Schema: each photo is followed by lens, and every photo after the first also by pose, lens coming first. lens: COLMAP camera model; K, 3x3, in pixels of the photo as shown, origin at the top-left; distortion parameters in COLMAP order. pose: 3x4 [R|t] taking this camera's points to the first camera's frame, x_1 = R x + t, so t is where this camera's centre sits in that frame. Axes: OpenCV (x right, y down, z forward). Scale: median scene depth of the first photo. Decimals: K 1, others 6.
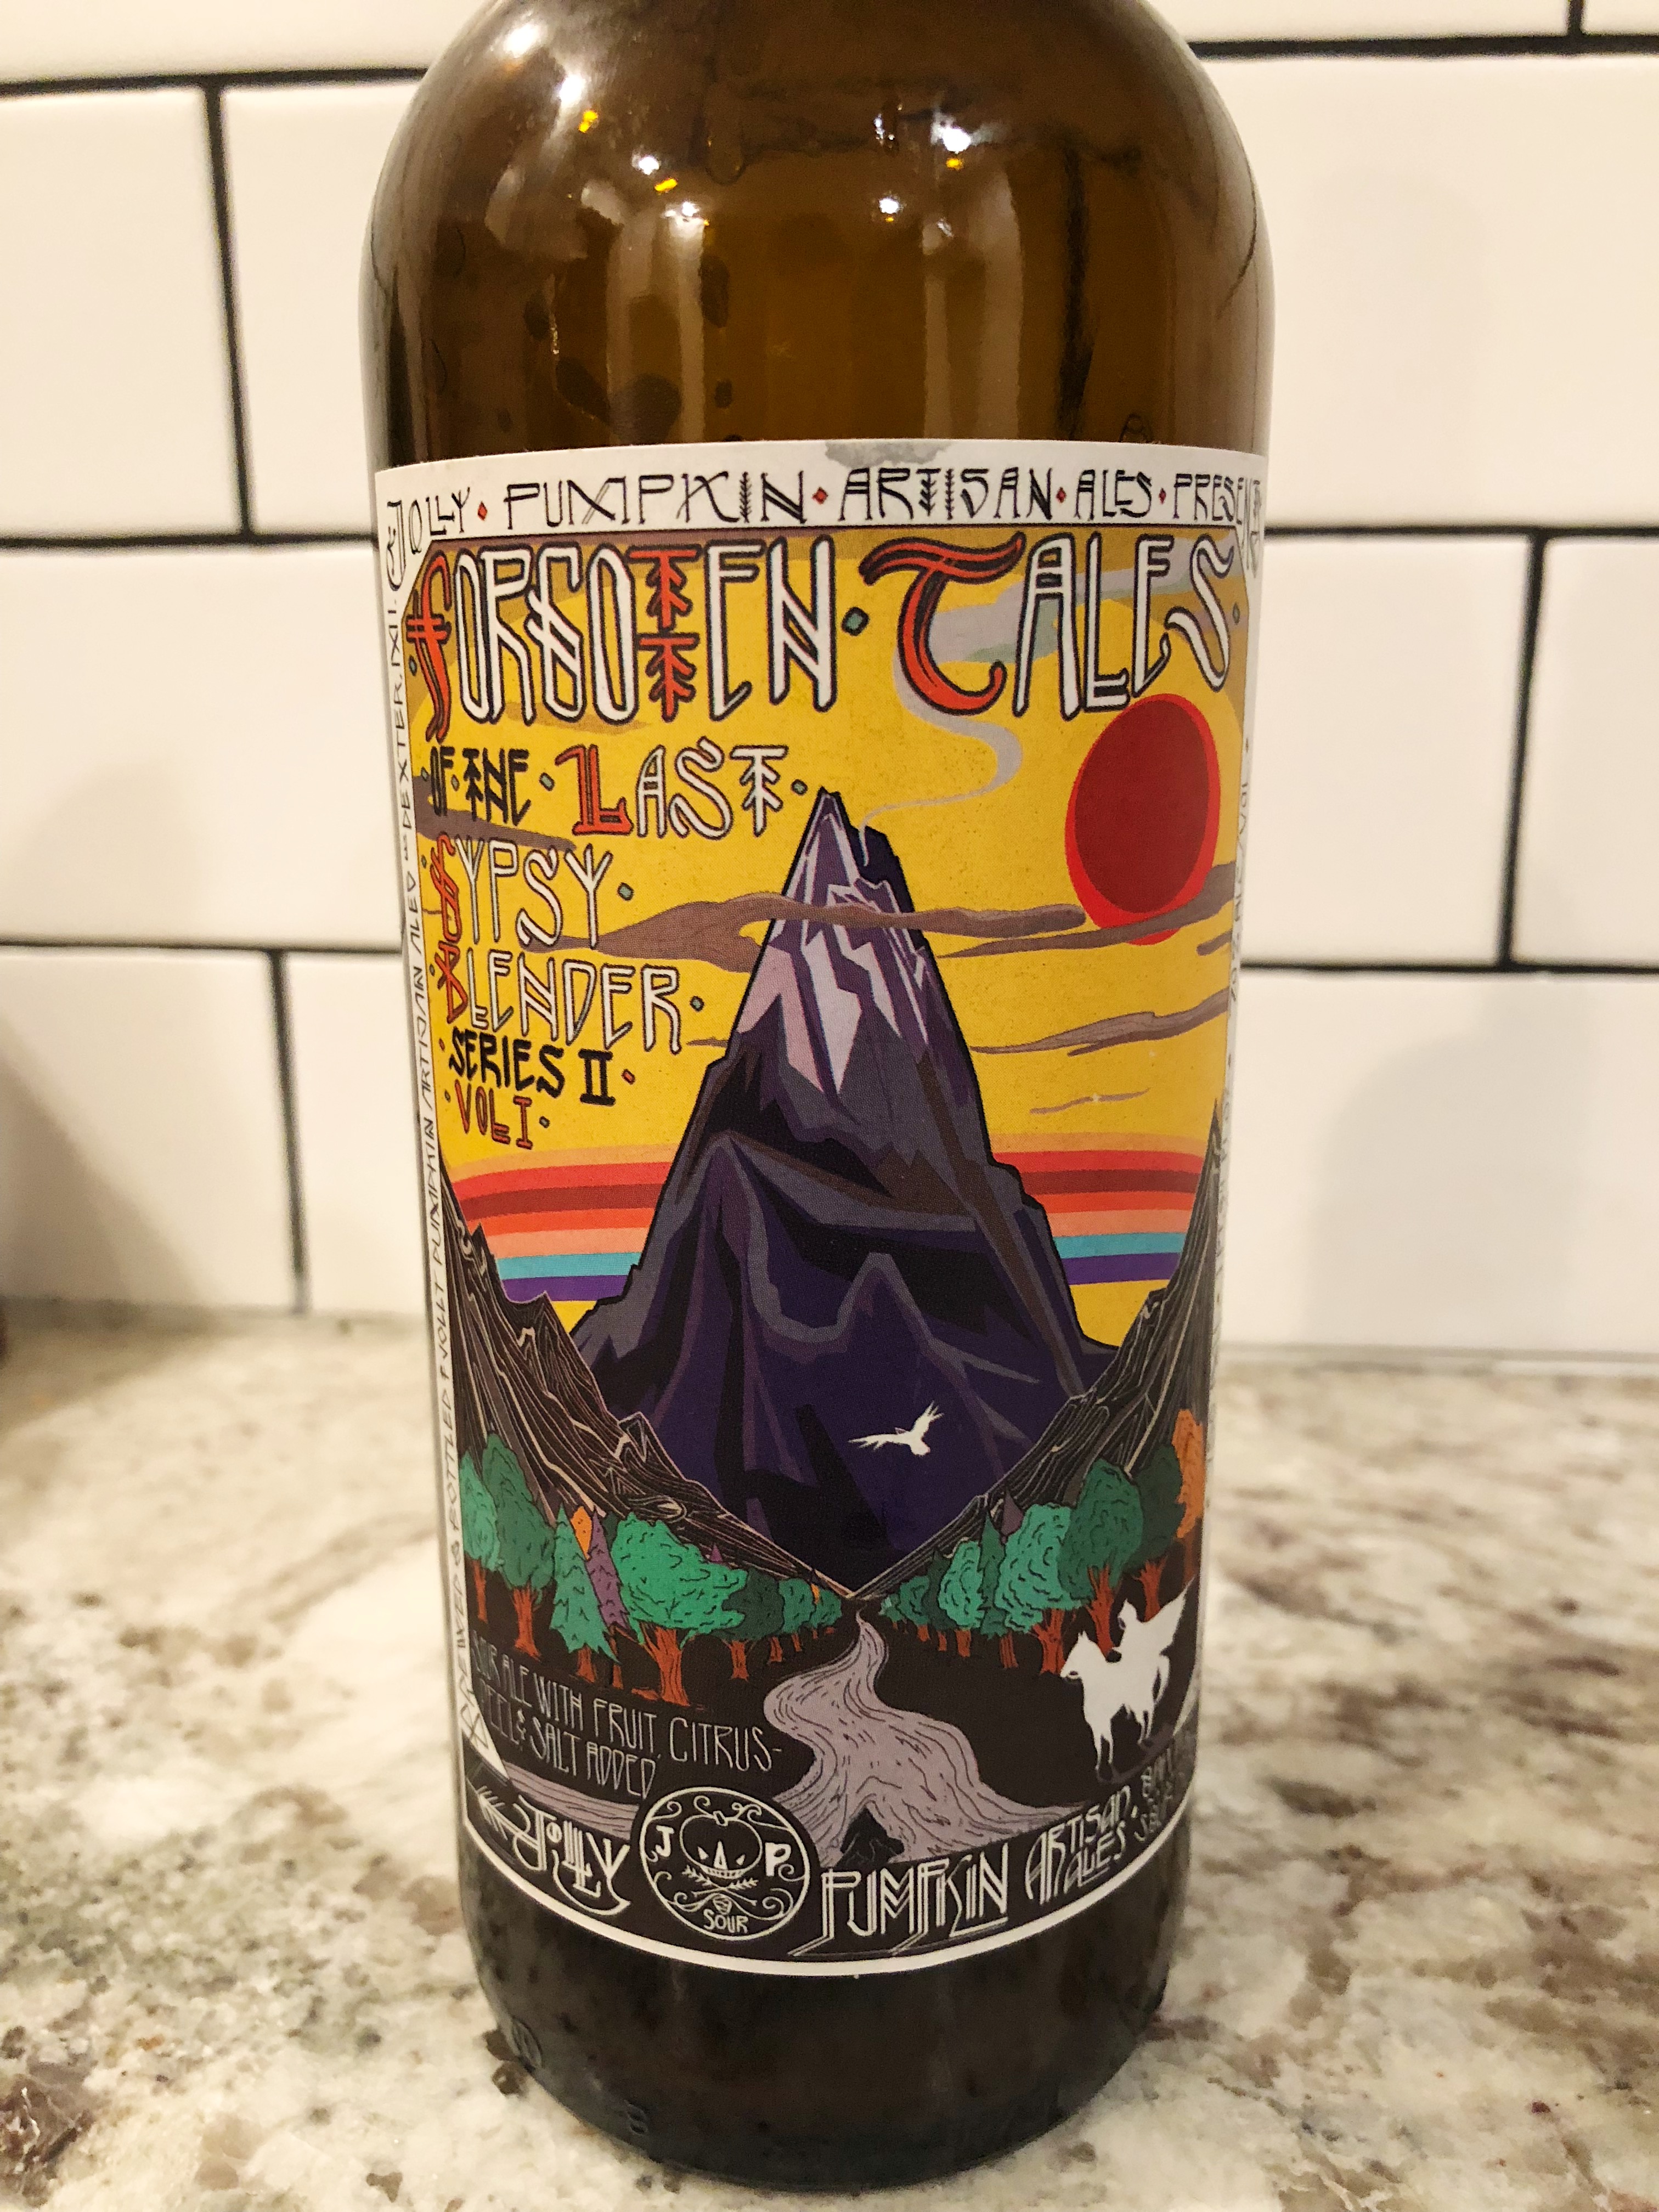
lens RADIAL K [[1869.6, 0, 829.5], [0, 1869.6, 1106.0], [0, 0, 1]] dist [0.110828, -0.364950]
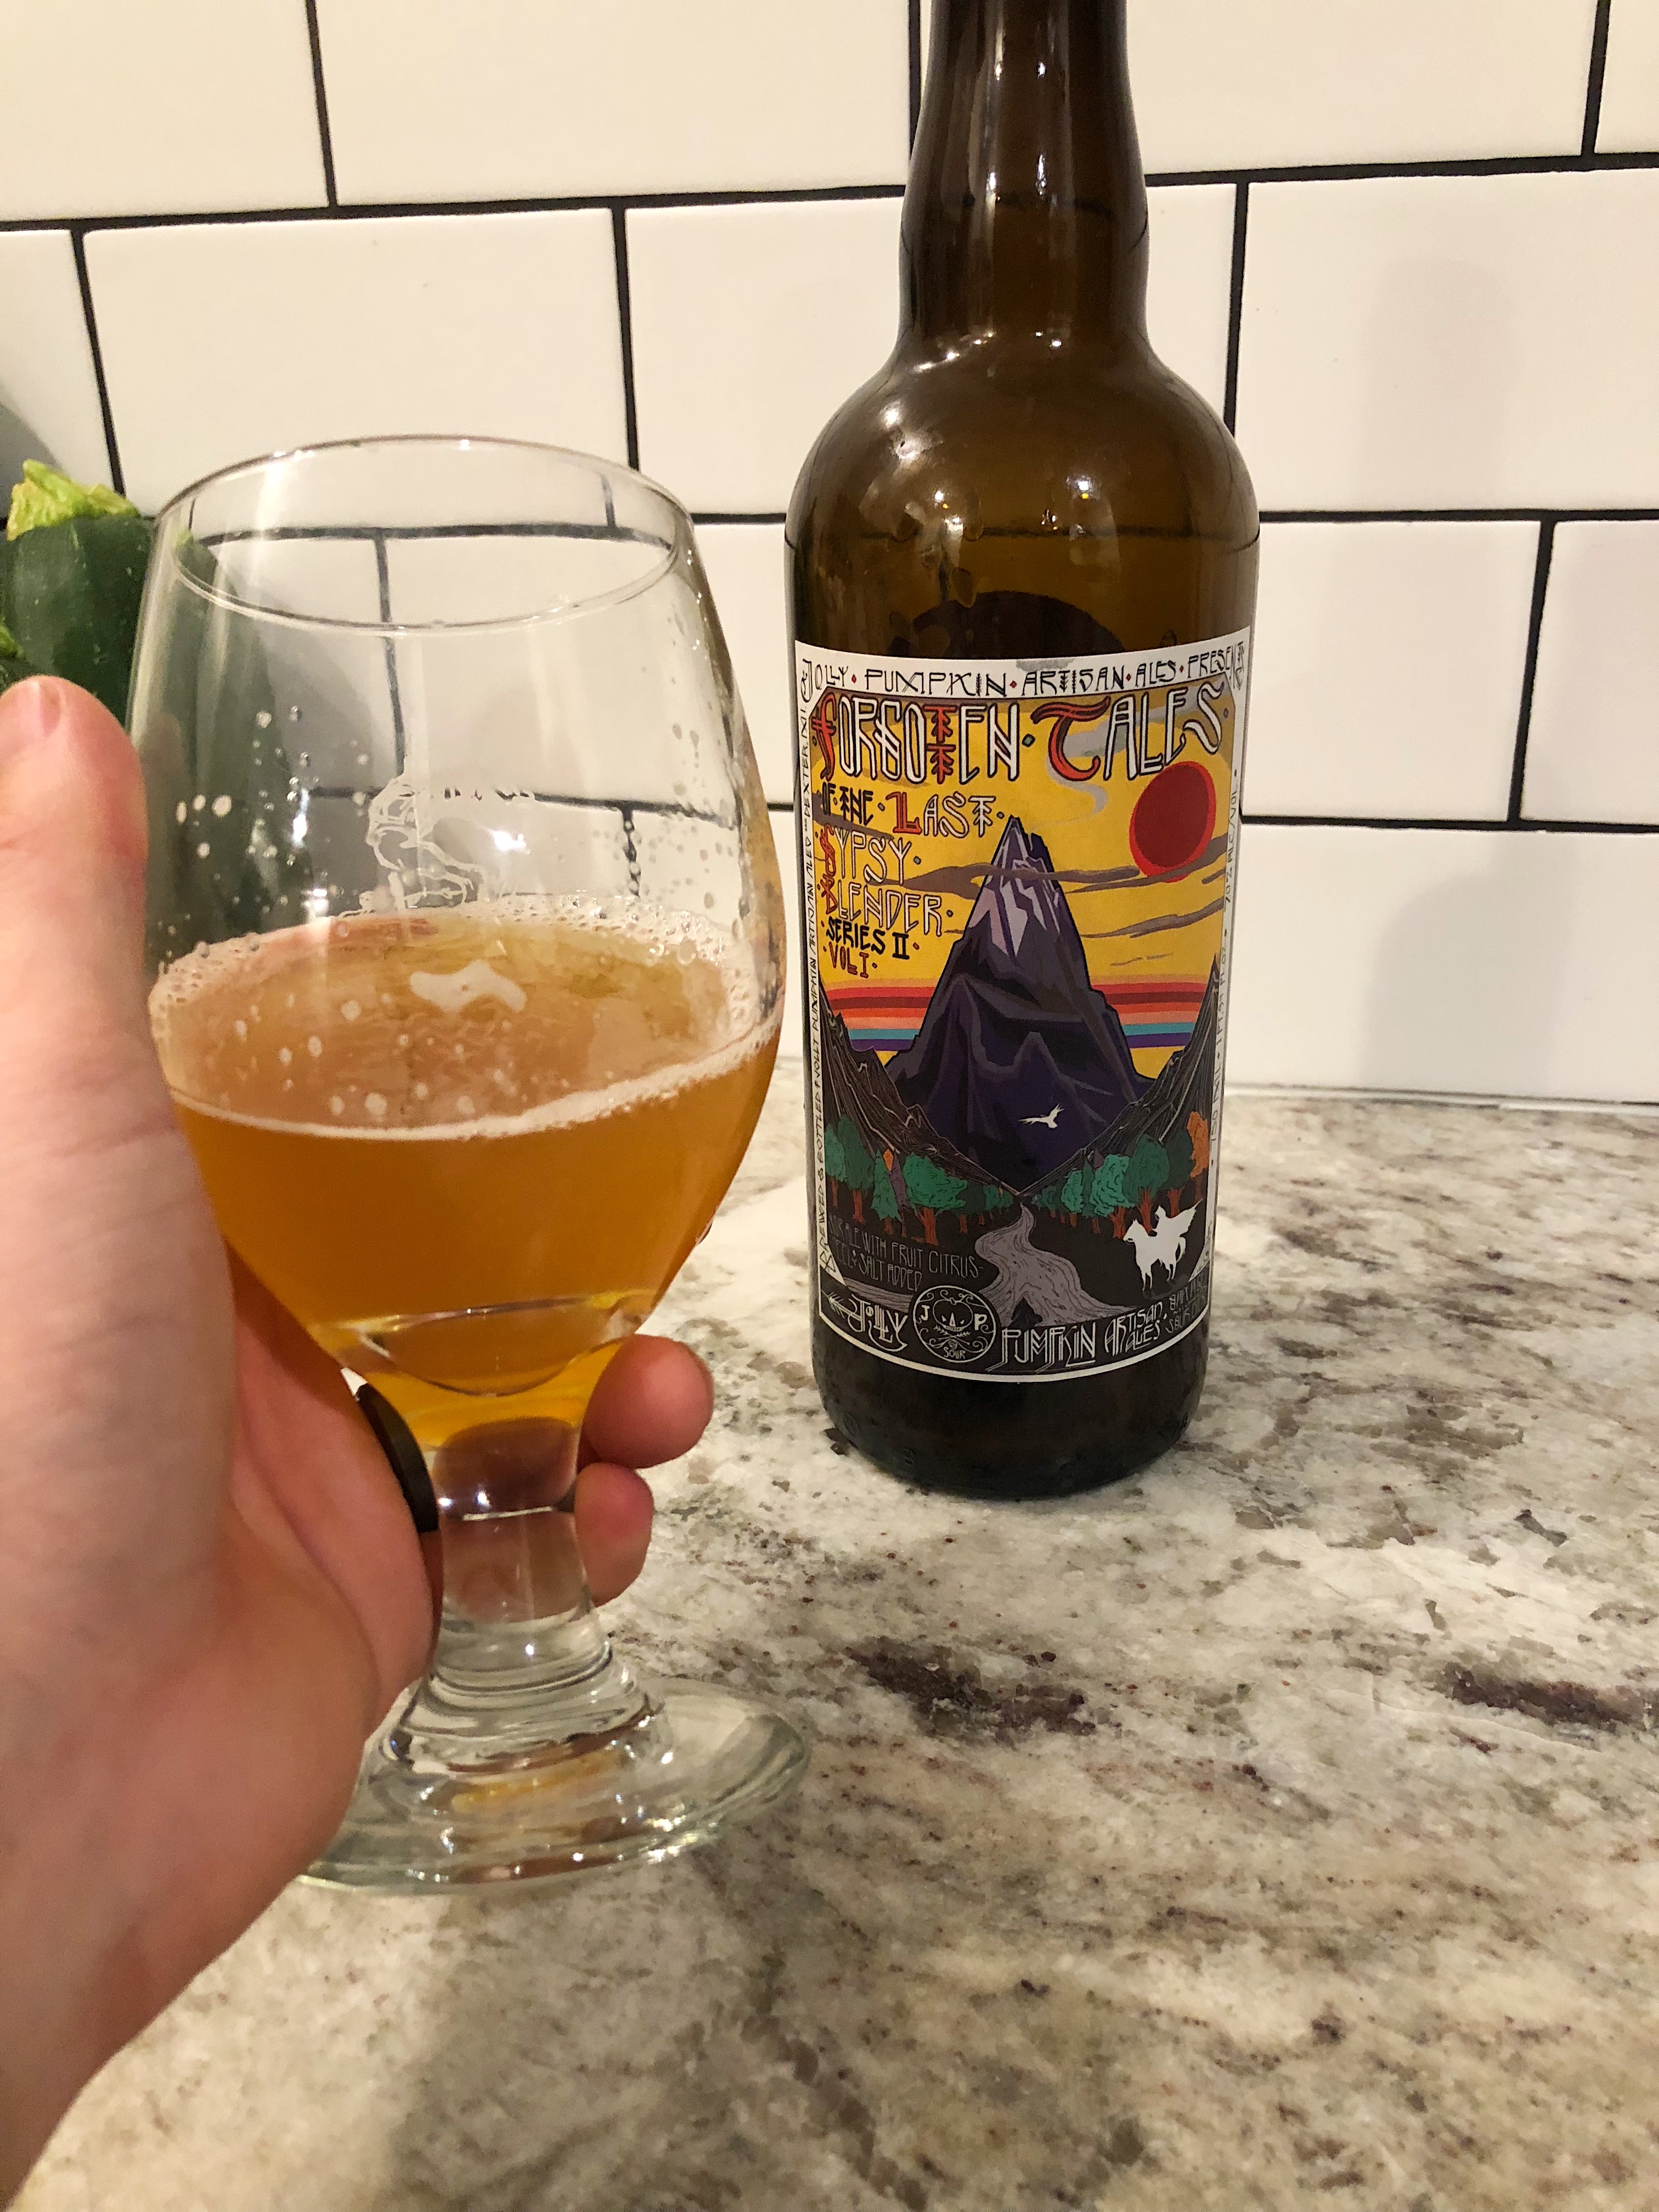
lens RADIAL K [[1847.1, 0, 831.2], [0, 1847.1, 1090.8], [0, 0, 1]] dist [0.228229, -0.345708]
pose [[0.993189, 0.024403, -0.113934, 0.036777], [-0.009504, 0.991531, 0.129519, -0.115815], [0.116130, -0.127554, 0.985009, -1.023194]]
